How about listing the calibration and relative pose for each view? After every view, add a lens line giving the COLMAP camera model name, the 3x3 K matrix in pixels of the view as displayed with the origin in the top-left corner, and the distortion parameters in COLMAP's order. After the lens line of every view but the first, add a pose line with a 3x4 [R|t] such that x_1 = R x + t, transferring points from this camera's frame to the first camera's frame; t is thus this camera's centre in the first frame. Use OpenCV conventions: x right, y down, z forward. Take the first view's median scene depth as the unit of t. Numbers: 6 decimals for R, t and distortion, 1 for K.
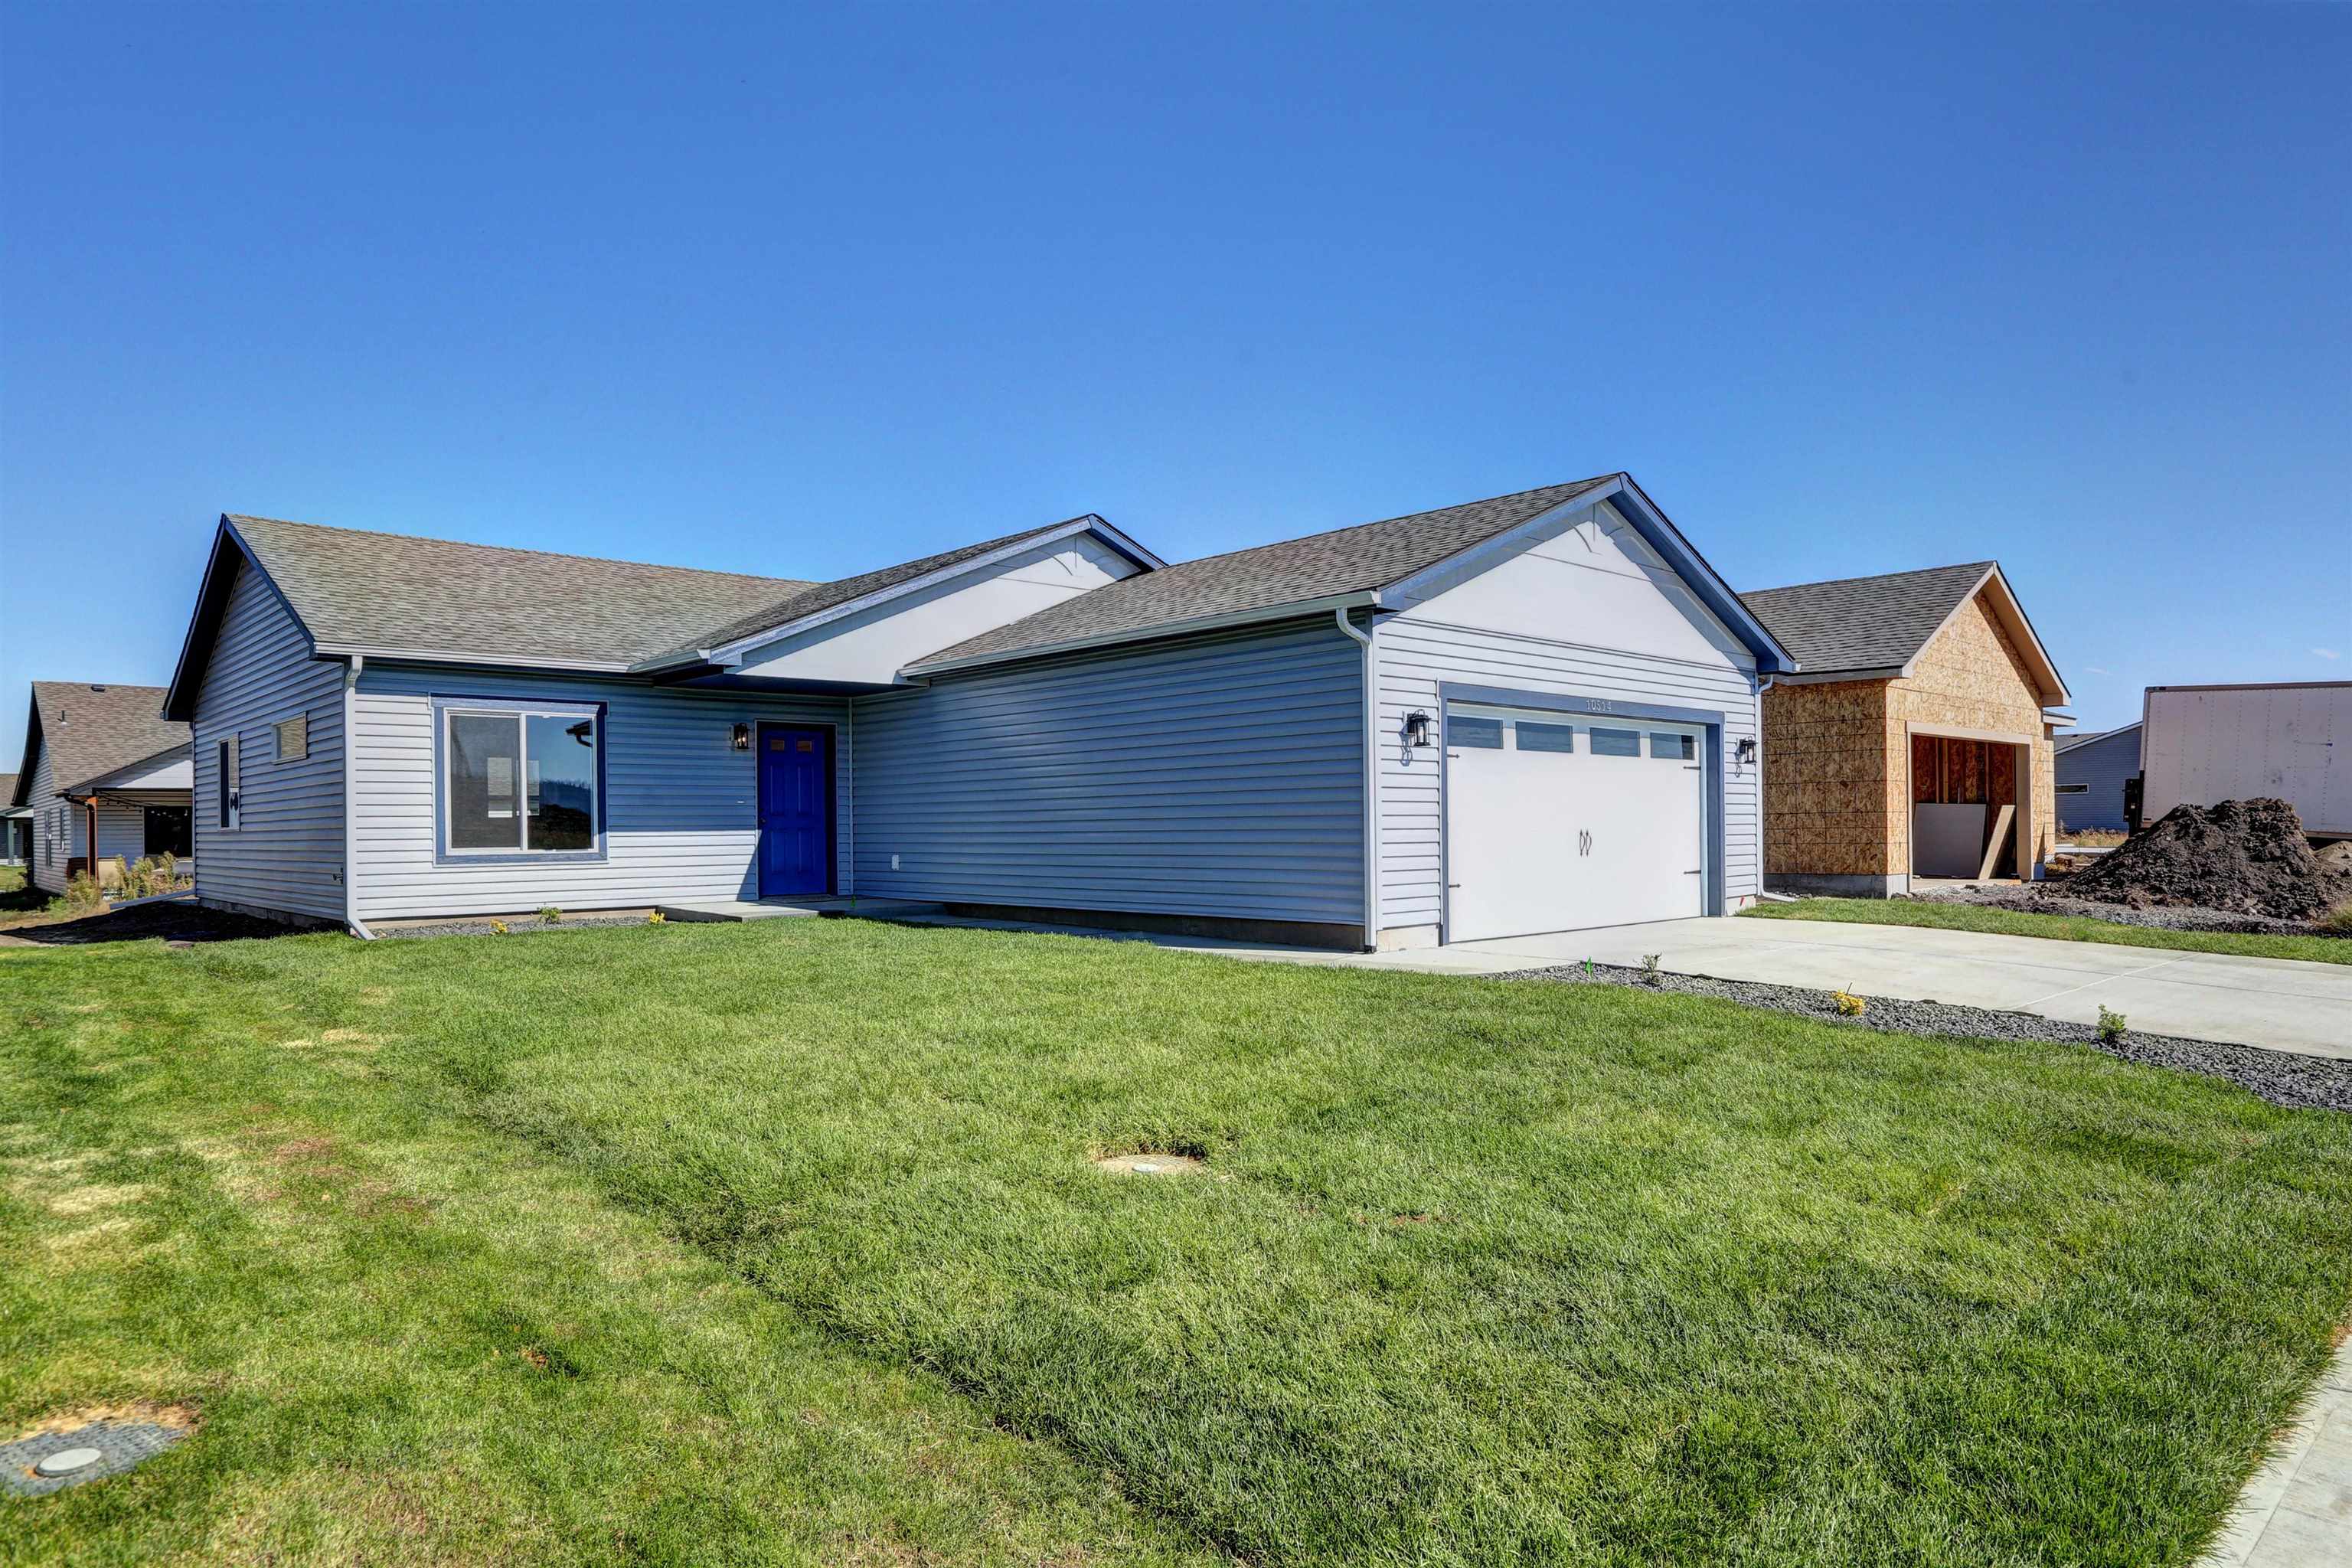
lens RADIAL K [[1306.9, 0, 1176.0], [0, 1306.9, 784.0], [0, 0, 1]] dist [-0.033077, -0.000108]
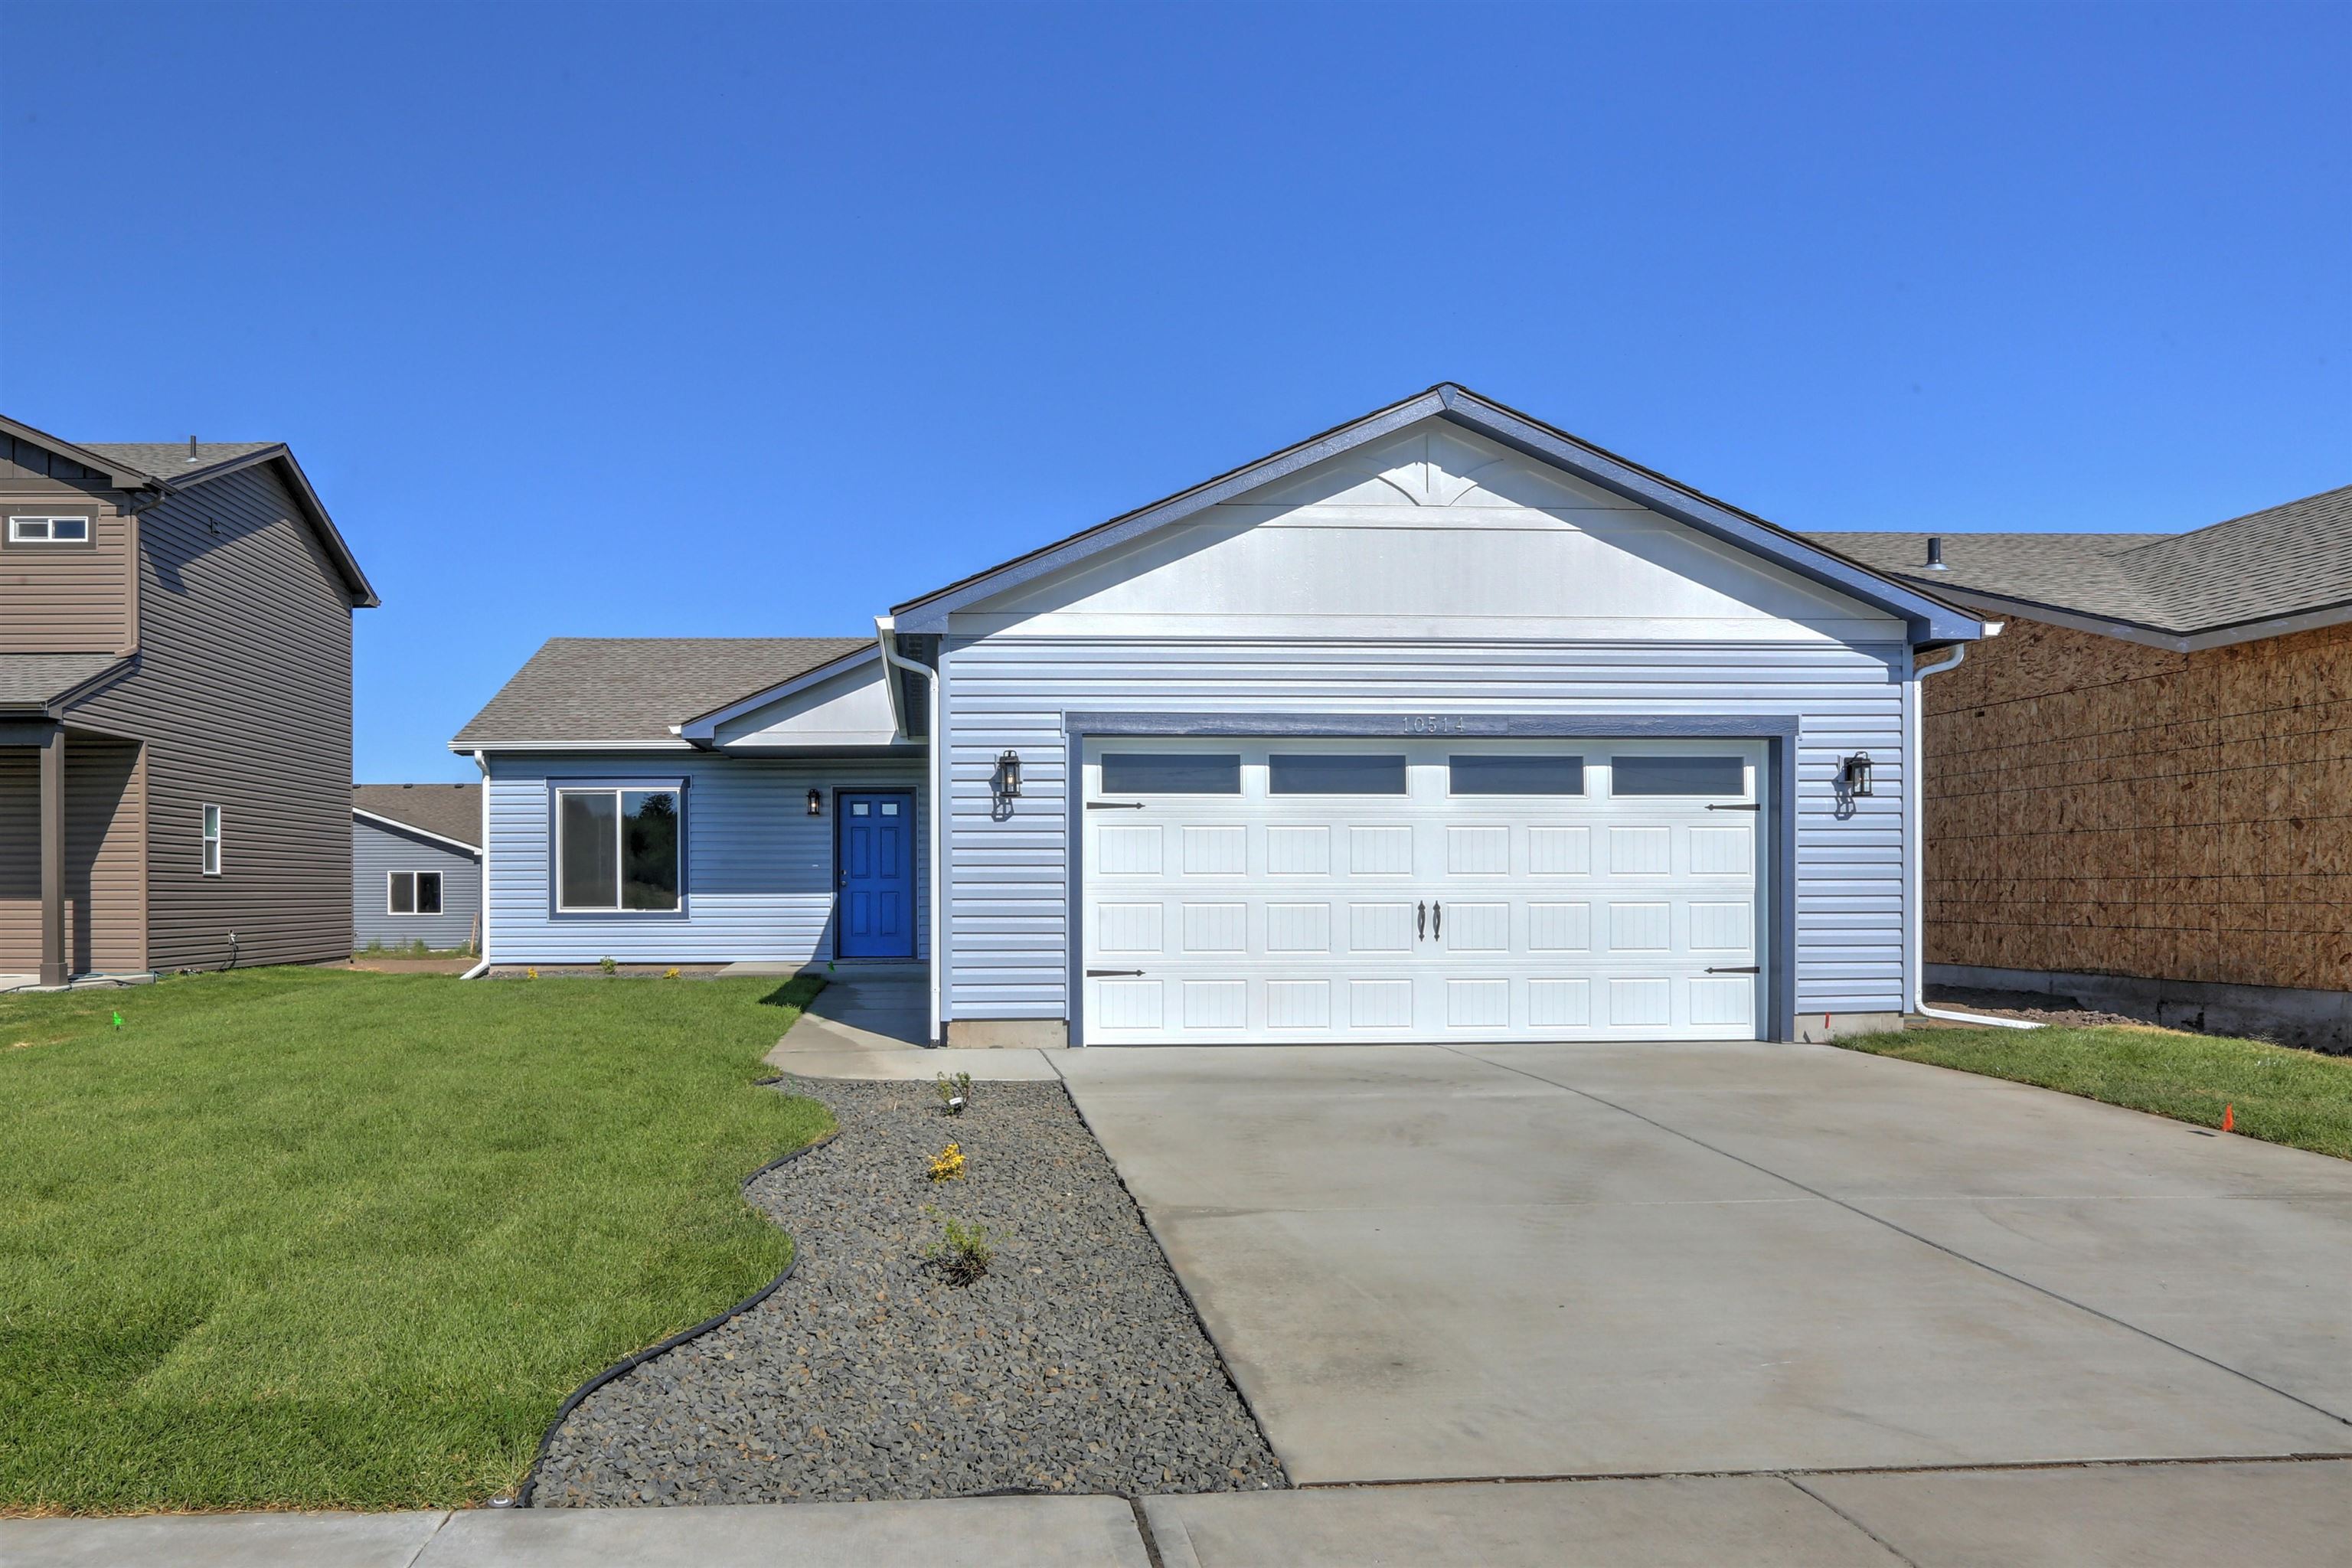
lens RADIAL K [[1452.4, 0, 1146.5], [0, 1452.4, 870.0], [0, 0, 1]] dist [-0.025830, 0.001368]
pose [[0.785837, -0.001596, -0.618432, 0.635575], [0.016288, 0.999703, 0.018117, 0.001102], [0.618219, -0.024310, 0.785630, 0.279583]]
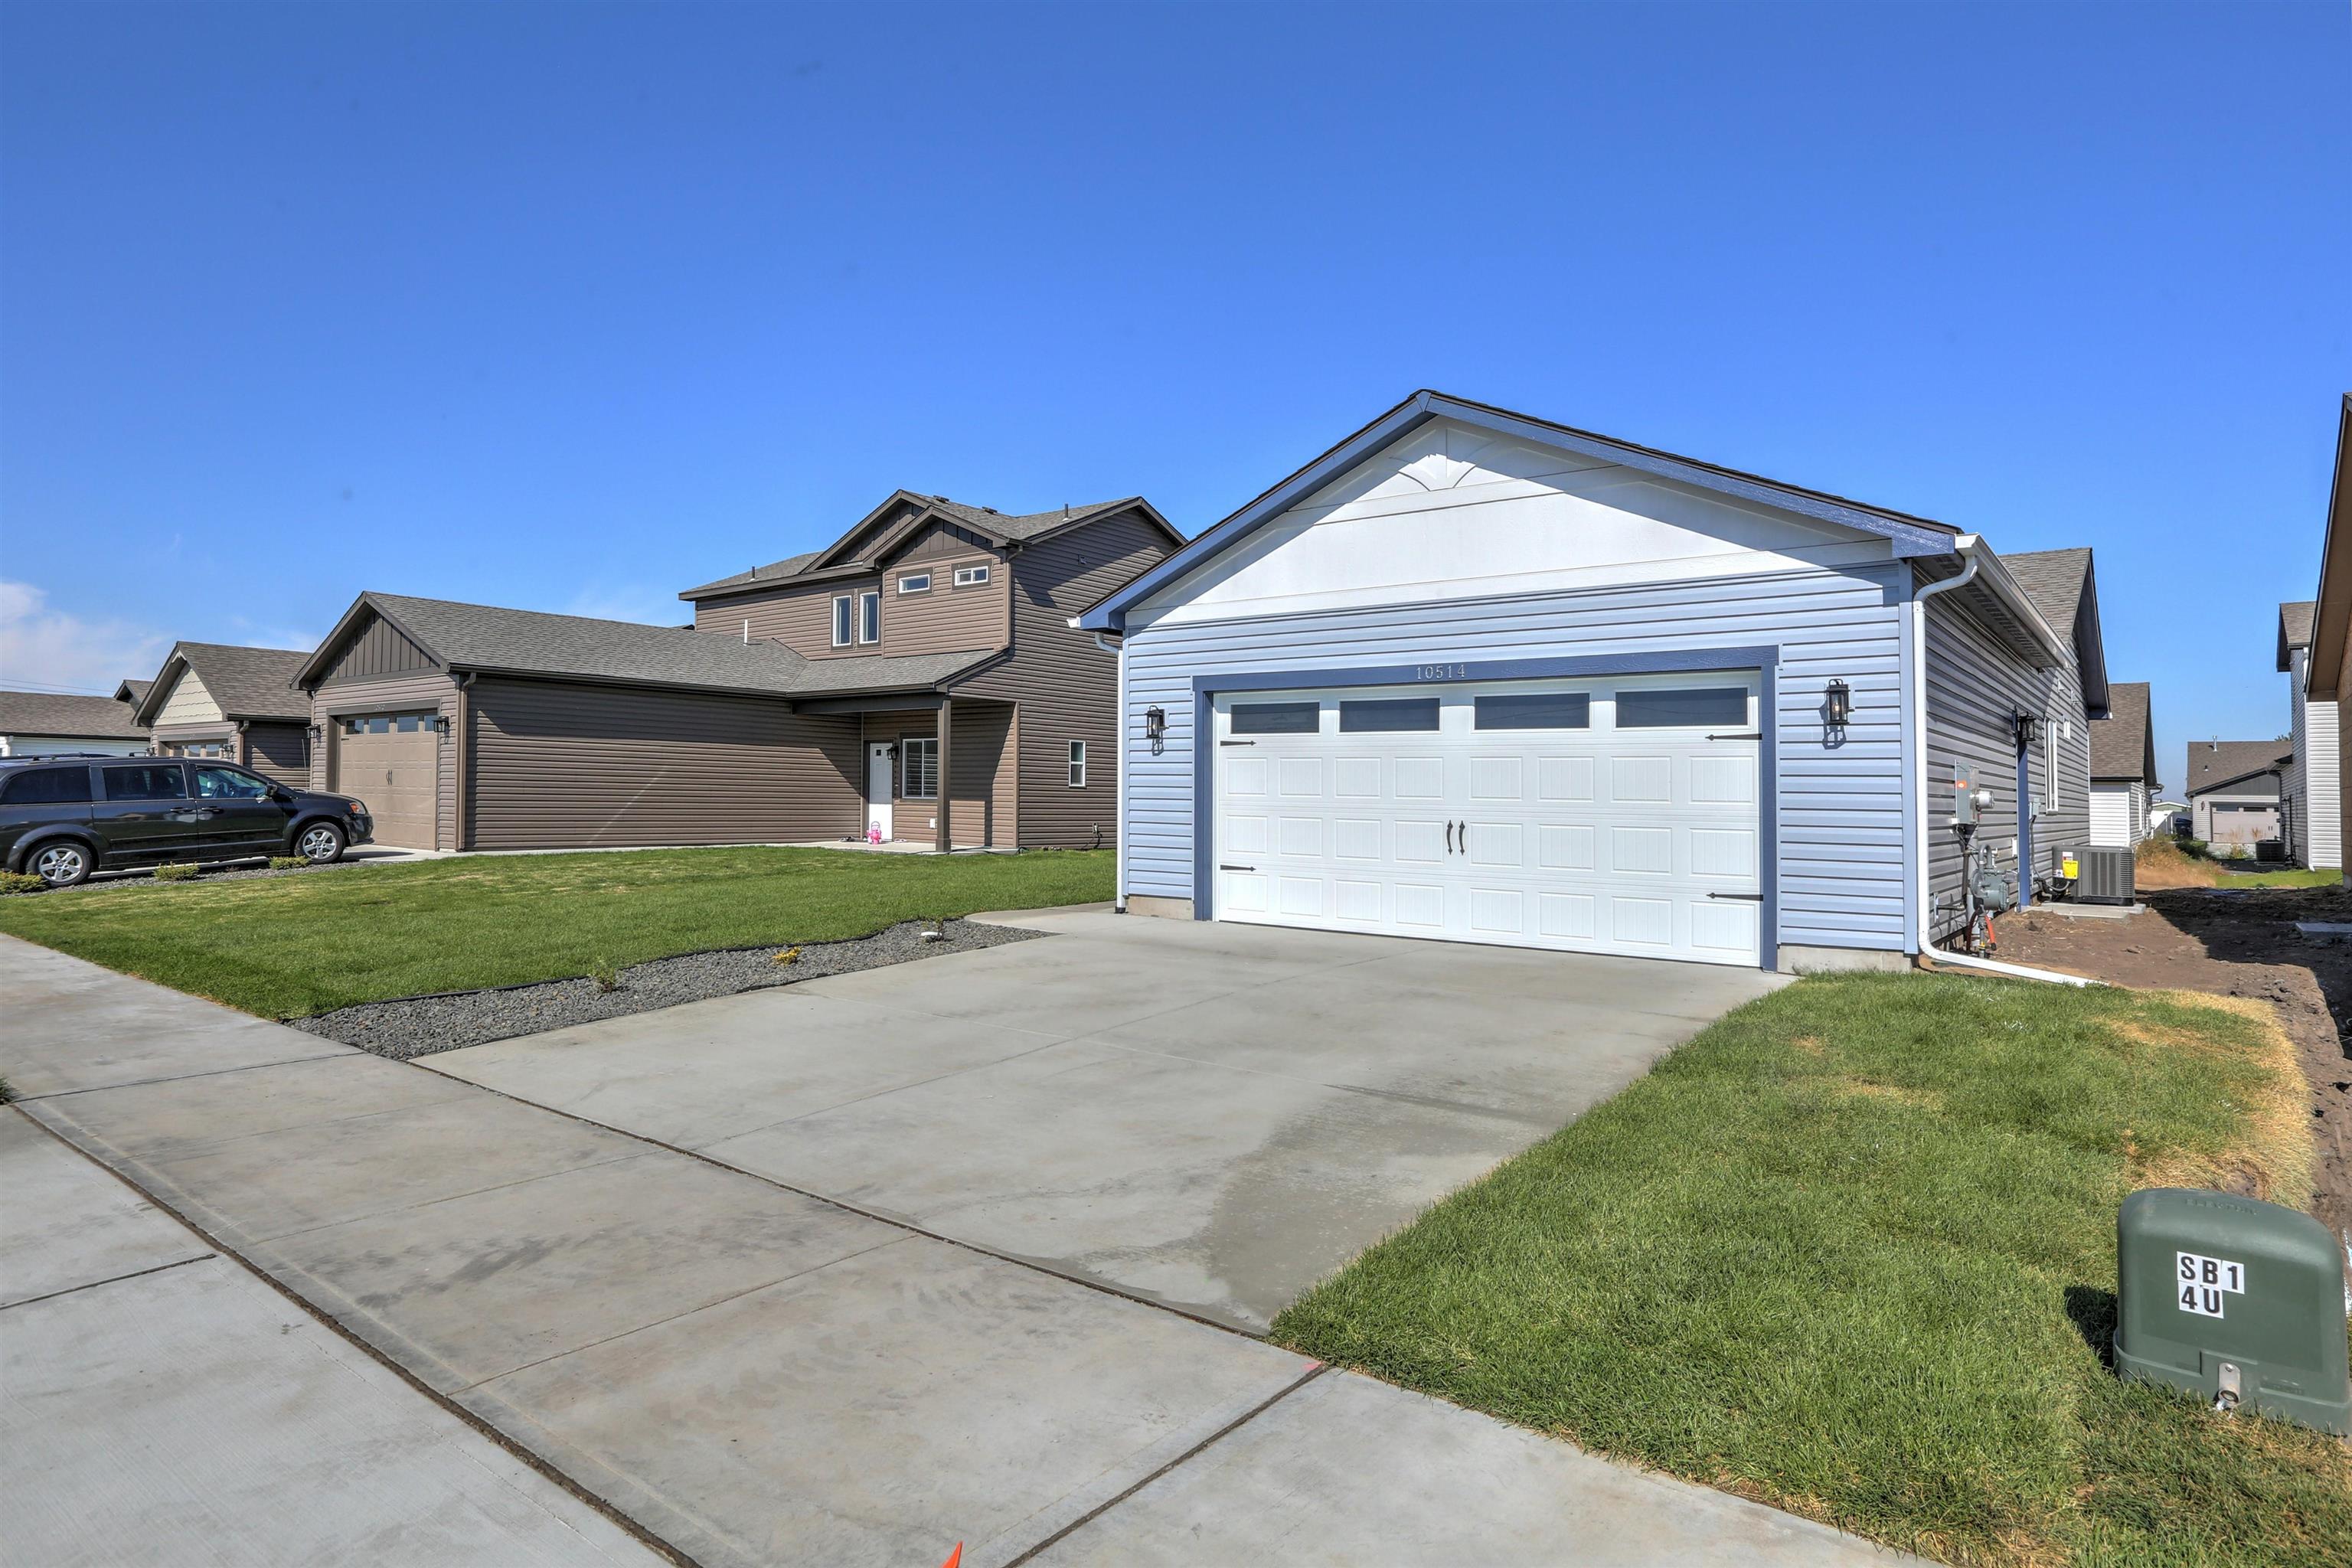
lens RADIAL K [[1306.9, 0, 1176.0], [0, 1306.9, 784.0], [0, 0, 1]] dist [-0.033077, -0.000108]
pose [[0.197569, -0.001059, -0.980288, 1.024668], [0.010877, 0.999940, 0.001112, 0.007836], [0.980229, -0.010882, 0.197569, 0.624762]]
